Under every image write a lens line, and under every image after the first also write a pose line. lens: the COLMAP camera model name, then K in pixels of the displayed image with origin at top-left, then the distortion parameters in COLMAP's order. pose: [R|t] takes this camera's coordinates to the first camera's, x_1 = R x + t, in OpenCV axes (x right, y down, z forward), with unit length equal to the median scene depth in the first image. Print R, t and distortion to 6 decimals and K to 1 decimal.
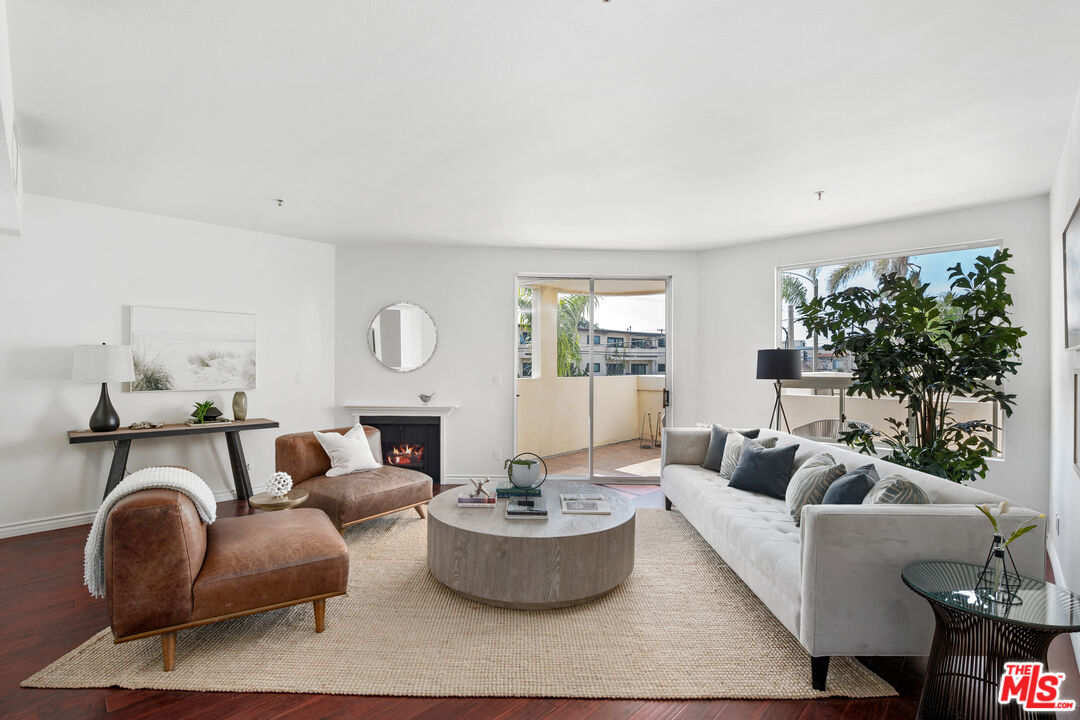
lens RADIAL K [[487.9, 0, 548.5], [0, 487.9, 367.7], [0, 0, 1]] dist [-0.025246, 0.000165]
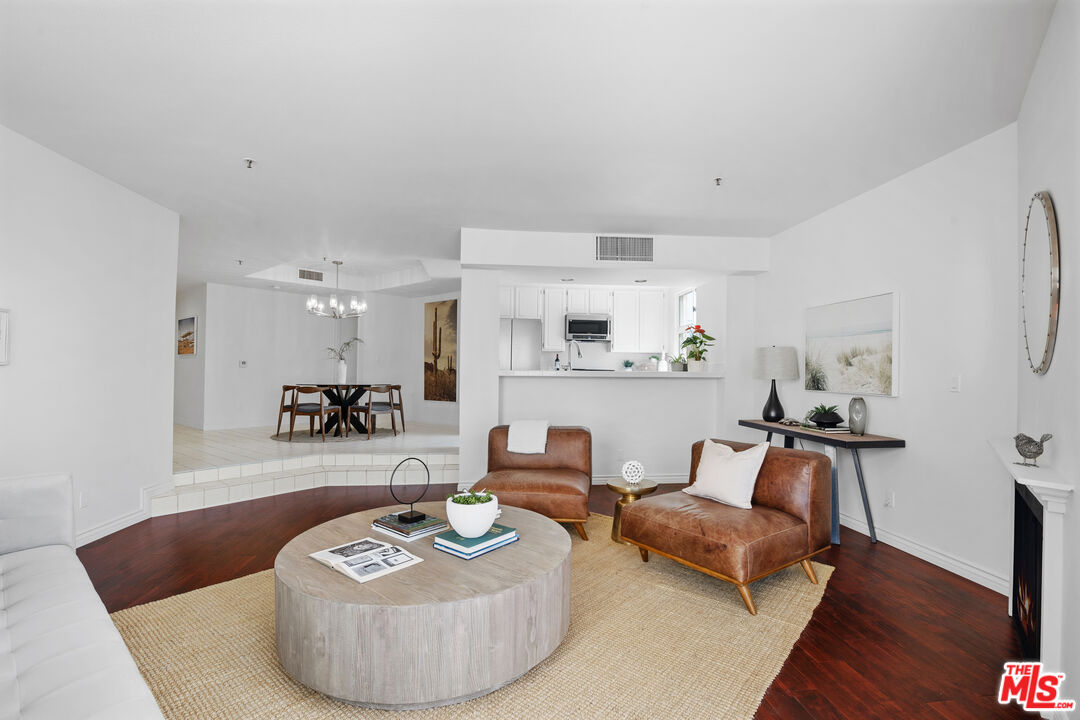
lens RADIAL K [[494.7, 0, 530.0], [0, 494.7, 367.8], [0, 0, 1]] dist [-0.003818, -0.000198]
pose [[-0.665458, -0.014796, -0.746289, 0.424971], [-0.014767, 0.999869, -0.006656, 0.020161], [0.746289, 0.006591, -0.665589, 1.528360]]
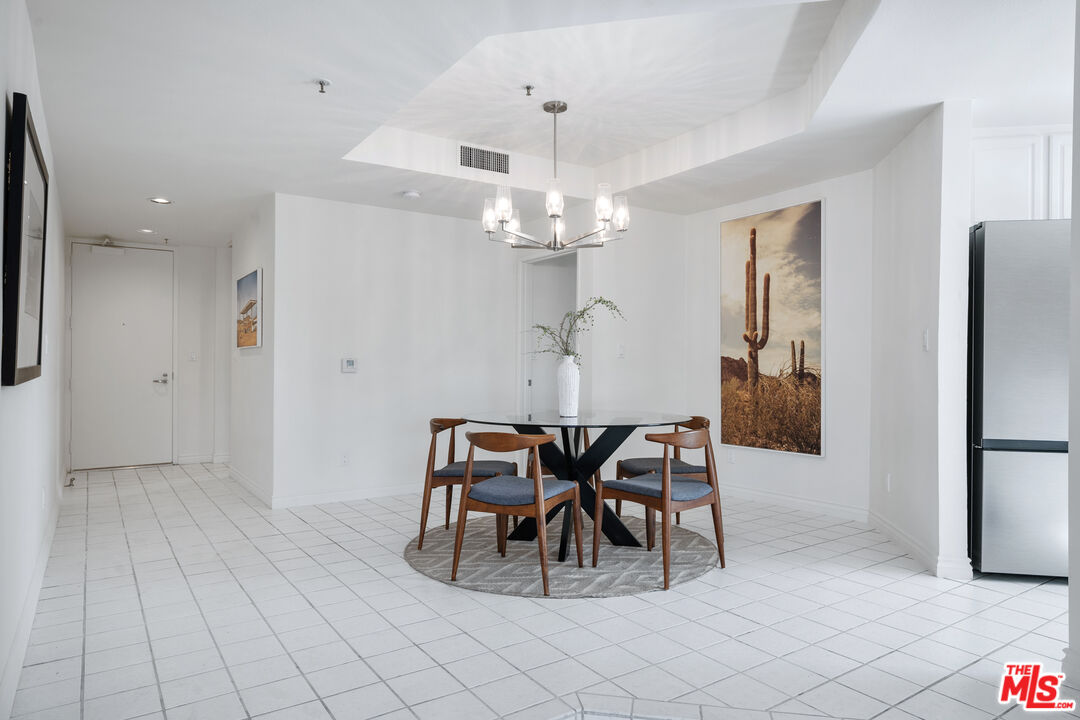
lens RADIAL K [[665.5, 0, 543.3], [0, 665.5, 365.0], [0, 0, 1]] dist [-0.002394, -0.000039]
pose [[-0.839675, -0.003952, -0.543075, 0.001378], [-0.006724, 0.999973, 0.003120, -0.003977], [0.543048, 0.006272, -0.839678, 0.376864]]
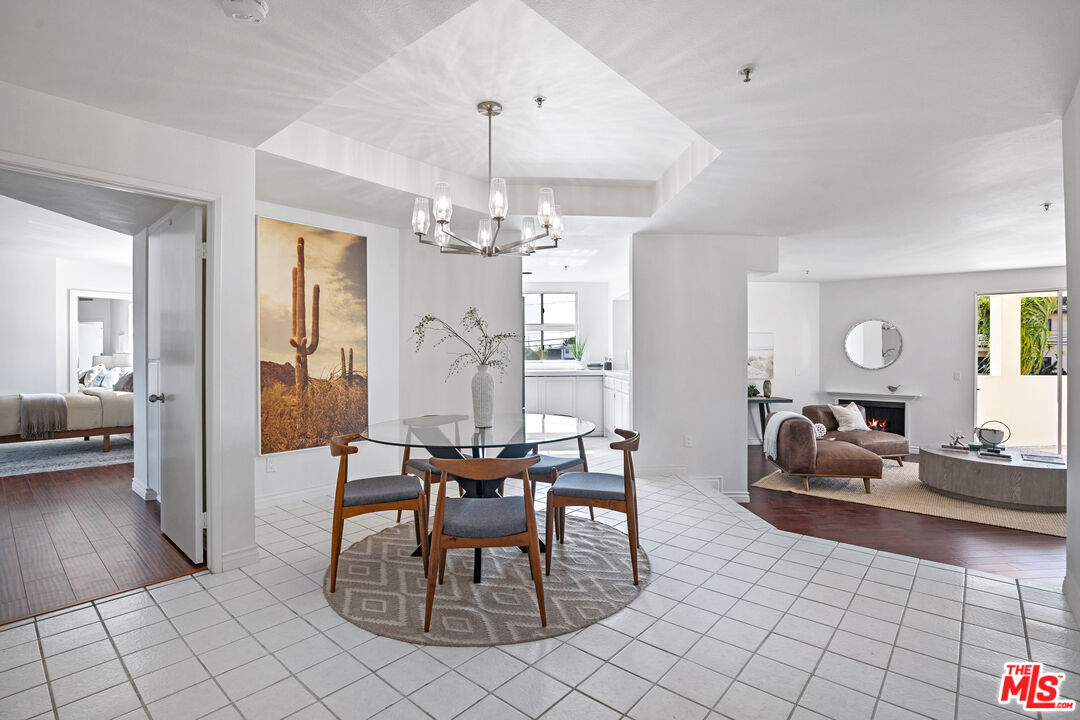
lens RADIAL K [[517.1, 0, 529.9], [0, 517.1, 359.4], [0, 0, 1]] dist [-0.022603, 0.001338]
pose [[0.723360, -0.000499, -0.690471, 0.003037], [-0.001171, 0.999997, -0.001950, -0.024981], [0.690470, 0.002219, 0.723357, -1.172988]]
